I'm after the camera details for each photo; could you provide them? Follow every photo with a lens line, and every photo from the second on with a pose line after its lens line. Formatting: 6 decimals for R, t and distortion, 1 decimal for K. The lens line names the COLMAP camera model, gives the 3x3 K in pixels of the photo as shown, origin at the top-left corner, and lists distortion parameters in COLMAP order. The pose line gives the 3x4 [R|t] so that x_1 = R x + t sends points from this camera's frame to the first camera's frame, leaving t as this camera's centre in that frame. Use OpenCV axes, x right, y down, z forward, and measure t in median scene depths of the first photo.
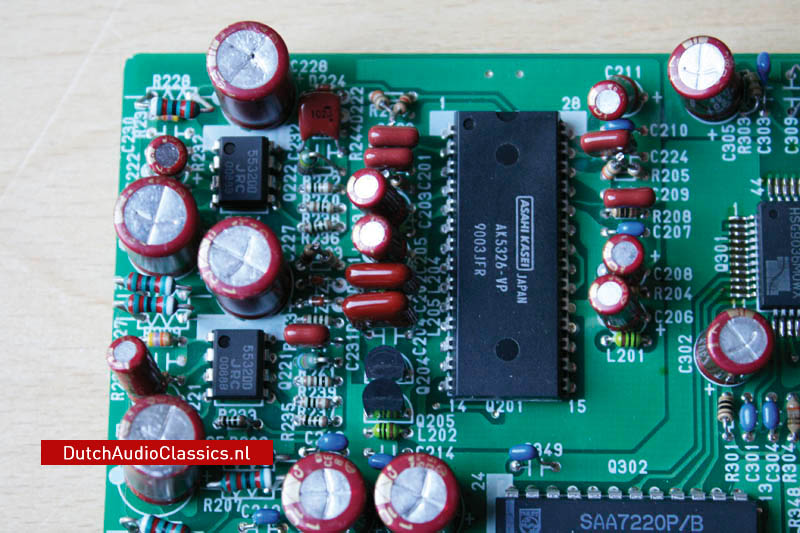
lens RADIAL K [[2023.5, 0, 400.0], [0, 2023.5, 266.5], [0, 0, 1]] dist [0.096215, 0.344447]
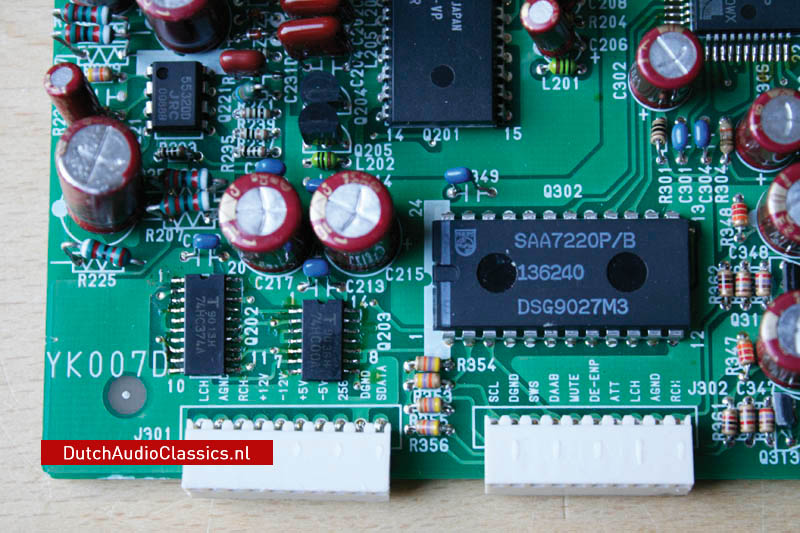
lens RADIAL K [[2023.5, 0, 400.0], [0, 2023.5, 266.5], [0, 0, 1]] dist [0.096215, 0.344447]
pose [[0.999903, -0.013486, -0.003344, 0.033632], [0.013599, 0.999239, 0.036570, 0.097919], [0.002848, -0.036612, 0.999325, -0.013239]]
